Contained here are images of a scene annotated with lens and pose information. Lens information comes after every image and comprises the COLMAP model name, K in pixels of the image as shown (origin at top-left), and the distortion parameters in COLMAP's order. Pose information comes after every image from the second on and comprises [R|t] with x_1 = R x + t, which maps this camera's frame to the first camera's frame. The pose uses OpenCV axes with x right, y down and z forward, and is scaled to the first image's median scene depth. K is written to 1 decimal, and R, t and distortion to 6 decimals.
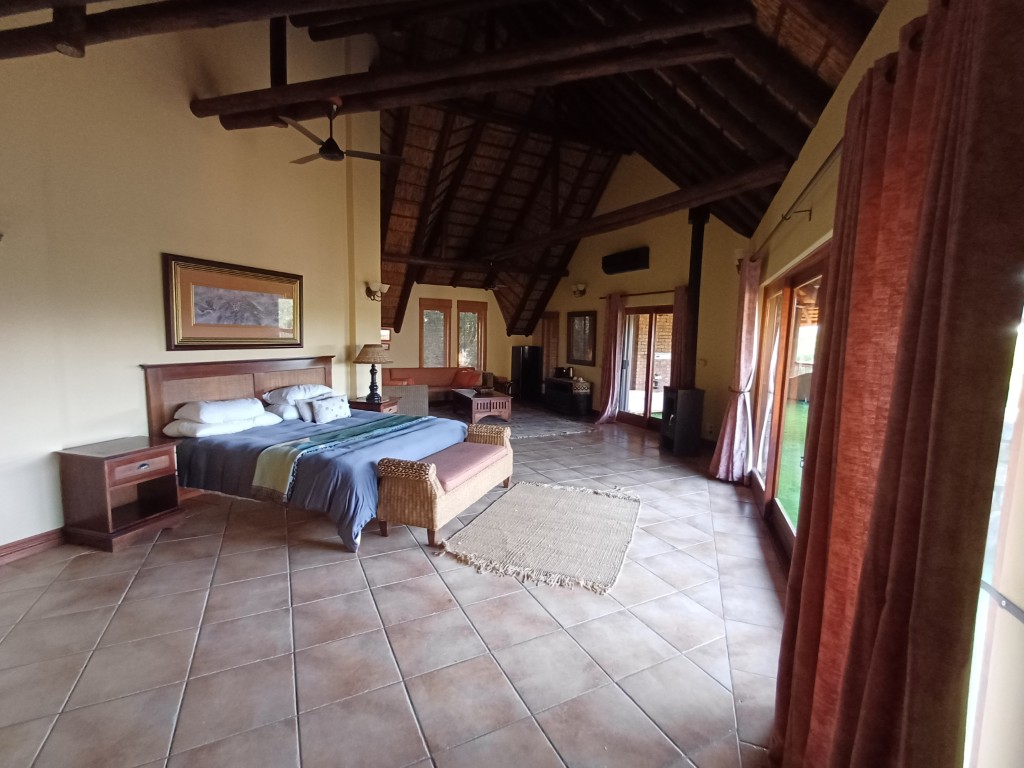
lens RADIAL K [[465.4, 0, 513.5], [0, 465.4, 389.0], [0, 0, 1]] dist [-0.001371, 0.000293]
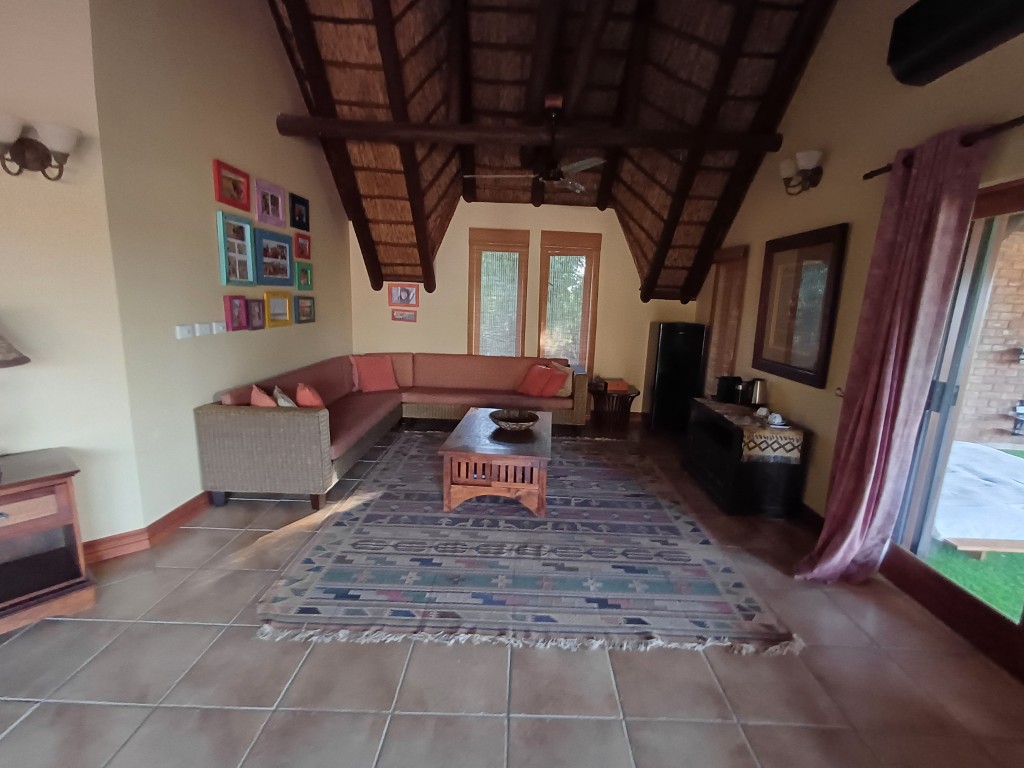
lens RADIAL K [[465.4, 0, 513.5], [0, 465.4, 389.0], [0, 0, 1]] dist [-0.001371, 0.000293]
pose [[0.889377, 0.100166, -0.446067, 0.108241], [-0.073225, 0.994317, 0.077281, -0.050762], [0.451272, -0.036068, 0.891657, 0.513485]]
